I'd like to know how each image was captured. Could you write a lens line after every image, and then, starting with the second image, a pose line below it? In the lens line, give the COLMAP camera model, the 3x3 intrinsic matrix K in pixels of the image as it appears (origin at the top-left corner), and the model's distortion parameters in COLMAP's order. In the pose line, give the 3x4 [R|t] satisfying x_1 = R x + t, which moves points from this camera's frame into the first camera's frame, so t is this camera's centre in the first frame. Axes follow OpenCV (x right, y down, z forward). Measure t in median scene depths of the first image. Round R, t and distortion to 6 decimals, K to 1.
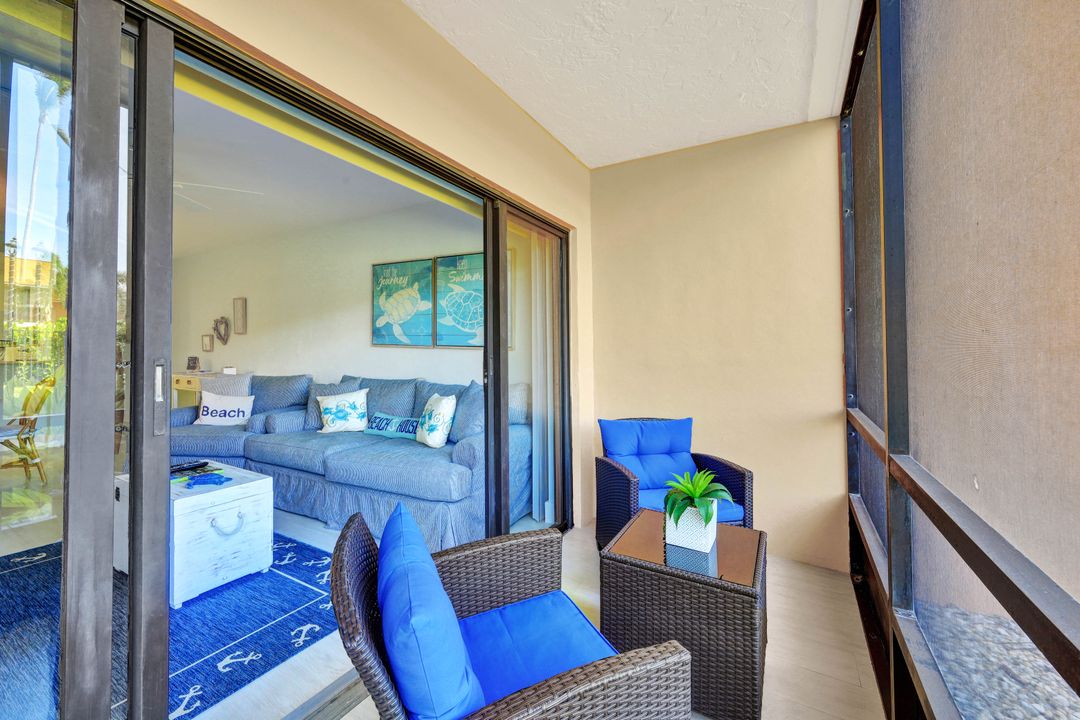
lens RADIAL K [[428.6, 0, 536.1], [0, 428.6, 351.2], [0, 0, 1]] dist [0.001106, -0.002610]
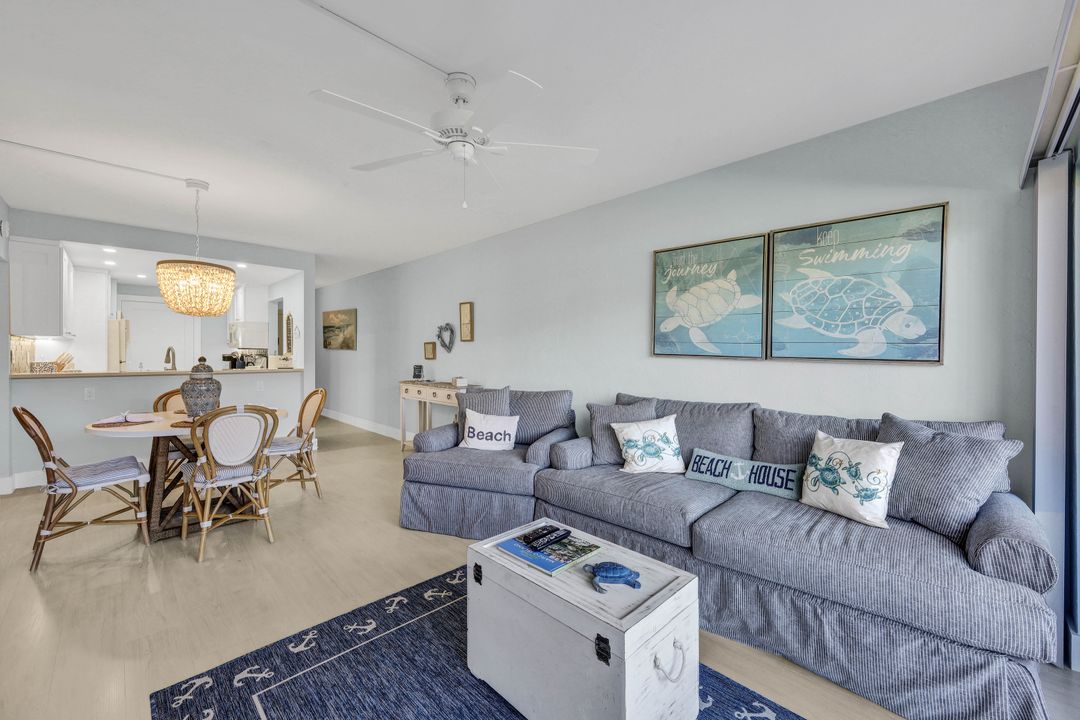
lens RADIAL K [[434.6, 0, 532.8], [0, 434.6, 358.0], [0, 0, 1]] dist [-0.001146, -0.000067]
pose [[0.958450, -0.001294, -0.285258, -0.413759], [0.005695, 0.999877, 0.014597, -0.024515], [0.285204, -0.015615, 0.958340, 0.199171]]
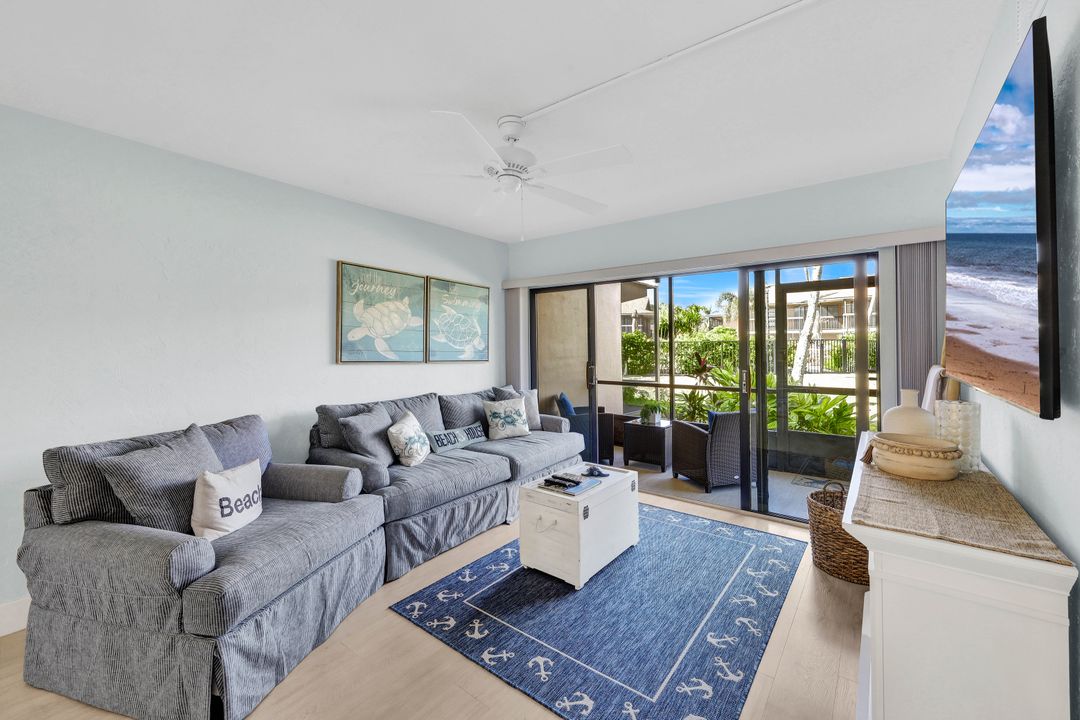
lens RADIAL K [[433.3, 0, 541.7], [0, 433.3, 344.7], [0, 0, 1]] dist [-0.003495, -0.000569]
pose [[0.154121, 0.000664, 0.988052, -1.257807], [0.001363, 0.999999, -0.000885, -0.052611], [-0.988051, 0.001483, 0.154120, 0.571128]]
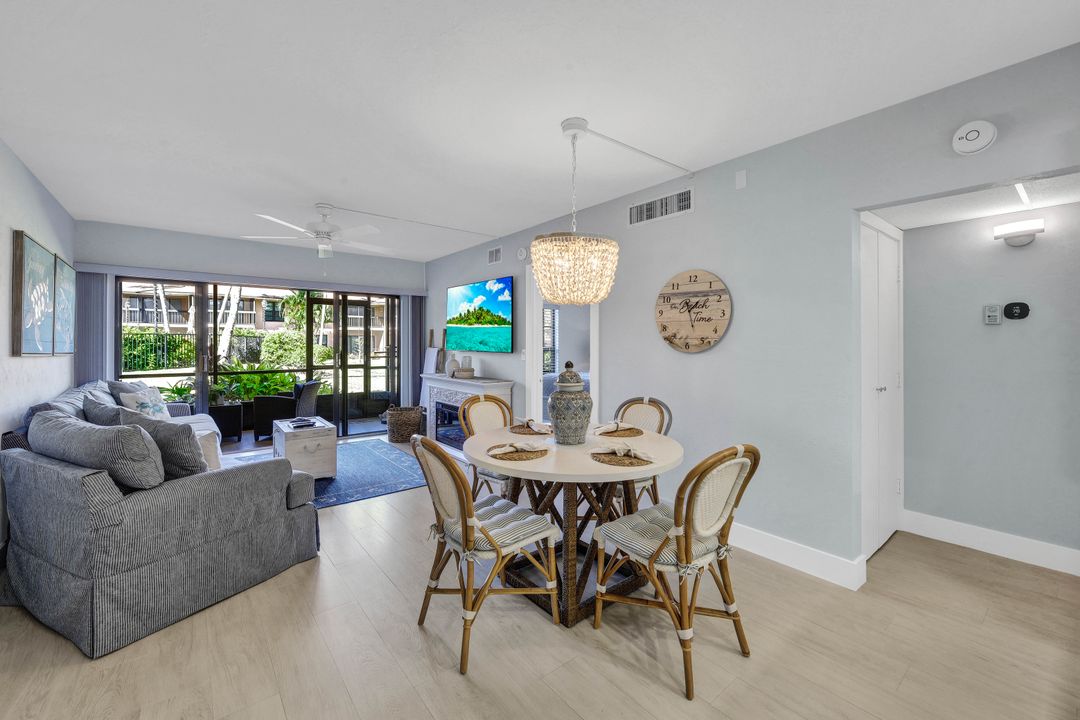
lens RADIAL K [[439.2, 0, 530.3], [0, 439.2, 338.0], [0, 0, 1]] dist [0.001474, -0.000046]
pose [[-0.922308, -0.002141, 0.386449, -1.526041], [-0.005977, 0.999944, -0.008725, -0.043955], [-0.386409, -0.010357, -0.922269, 1.484336]]
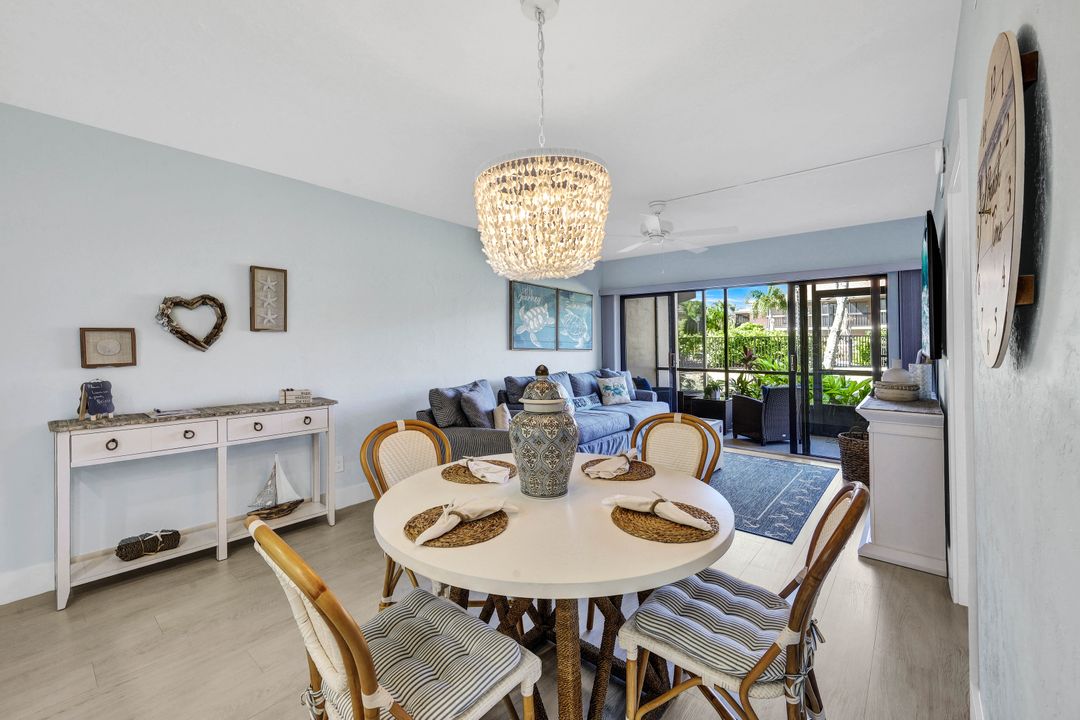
lens RADIAL K [[437.6, 0, 541.1], [0, 437.6, 340.1], [0, 0, 1]] dist [0.000301, 0.000033]
pose [[0.195476, 0.004423, 0.980698, -1.735213], [0.000733, 0.999989, -0.004656, -0.037557], [-0.980708, 0.001630, 0.195471, 0.776770]]
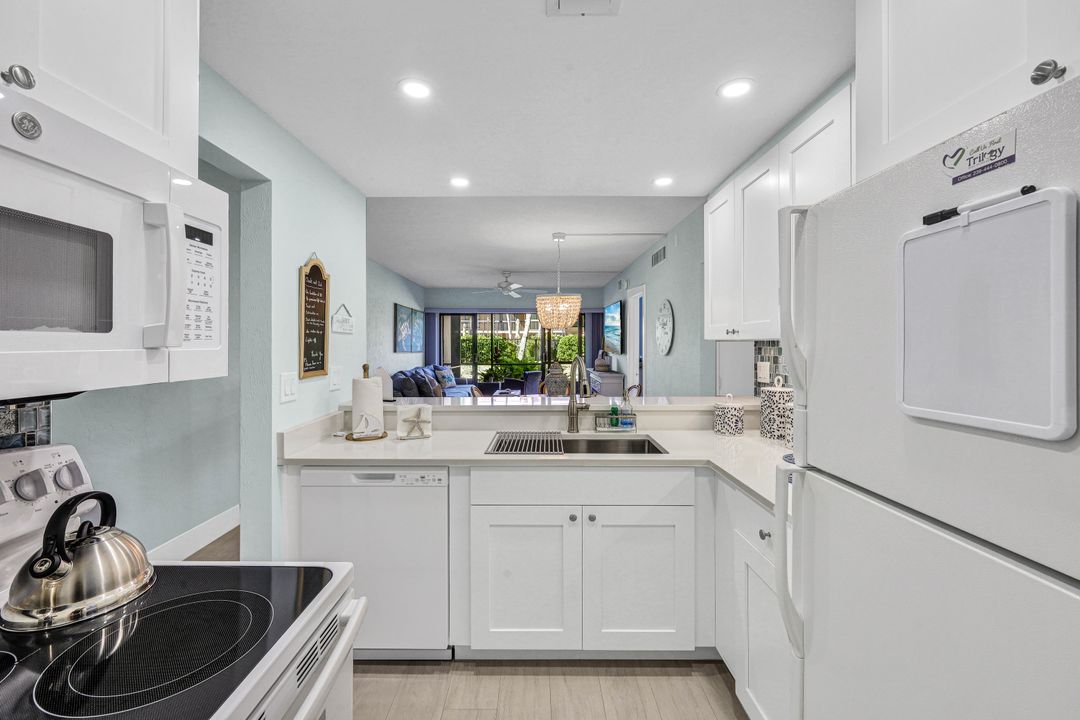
lens RADIAL K [[433.7, 0, 523.2], [0, 433.7, 340.4], [0, 0, 1]] dist [-0.001092, 0.000293]
pose [[-0.461411, -0.000035, 0.887187, -2.371265], [-0.004350, 0.999988, -0.002223, -0.064615], [-0.887176, -0.004885, -0.461405, 1.510999]]
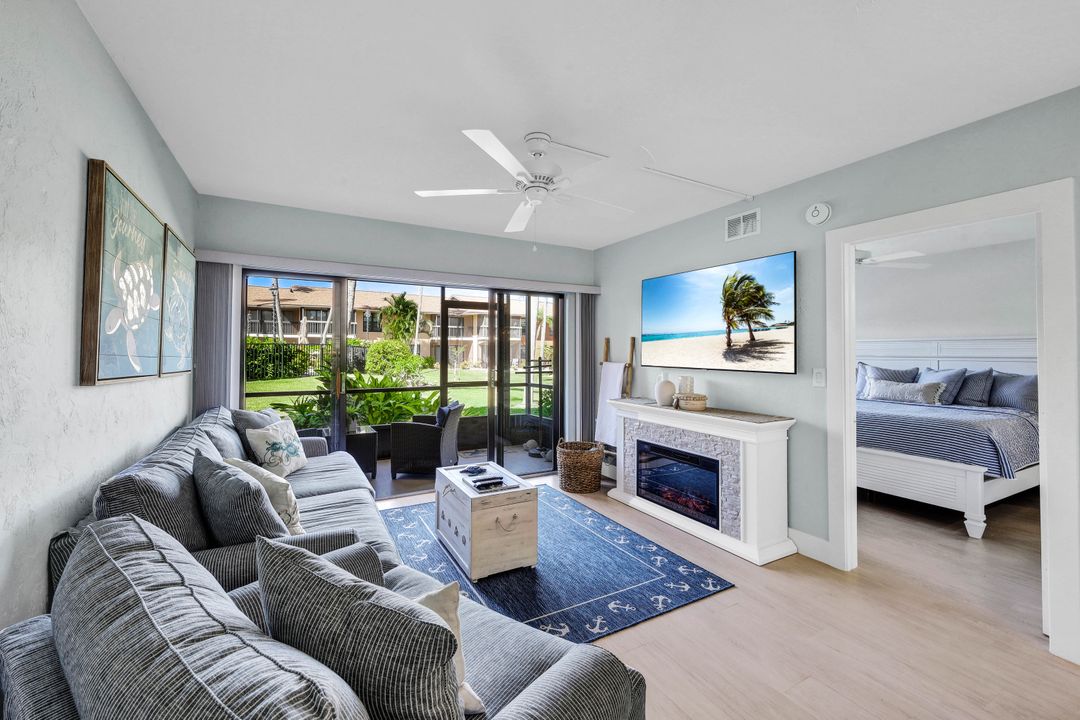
lens RADIAL K [[439.2, 0, 530.3], [0, 439.2, 338.0], [0, 0, 1]] dist [0.001474, -0.000046]
pose [[-0.843142, 0.009326, 0.537609, -1.002795], [-0.007855, 0.999529, -0.029658, -0.049398], [-0.537633, -0.029229, -0.842672, 1.256652]]
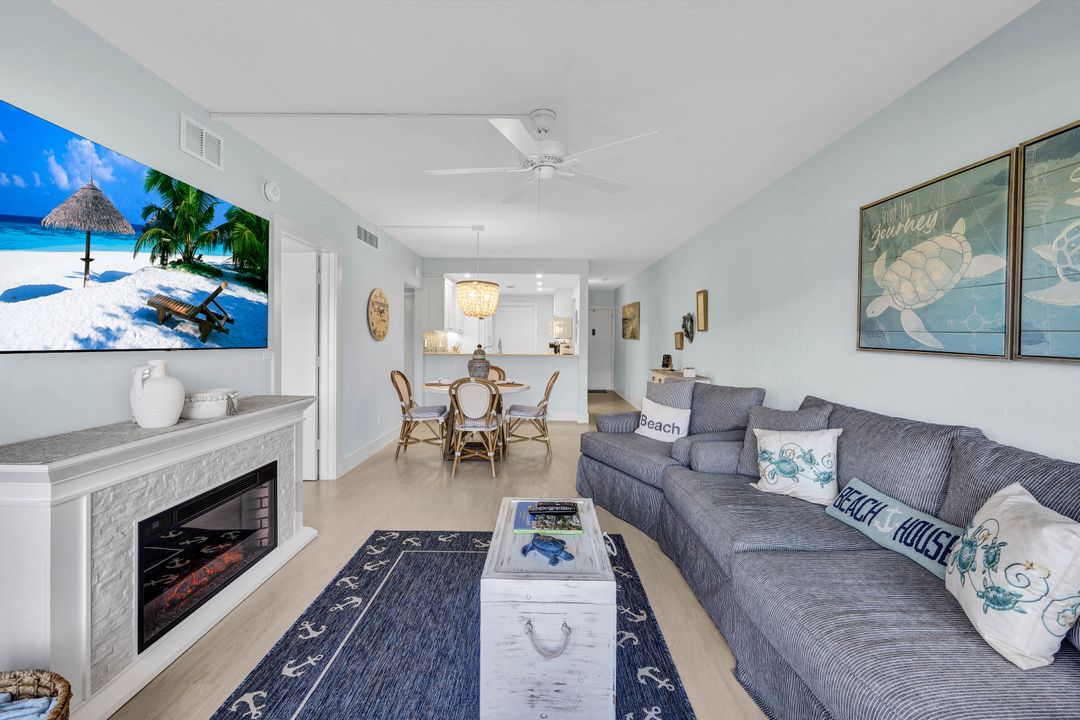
lens RADIAL K [[432.5, 0, 537.3], [0, 432.5, 347.1], [0, 0, 1]] dist [0.000158, 0.000251]
pose [[0.478943, 0.012456, -0.877758, -0.087662], [-0.002980, 0.999917, 0.012563, -0.025601], [0.877841, -0.003401, 0.478940, 0.382448]]
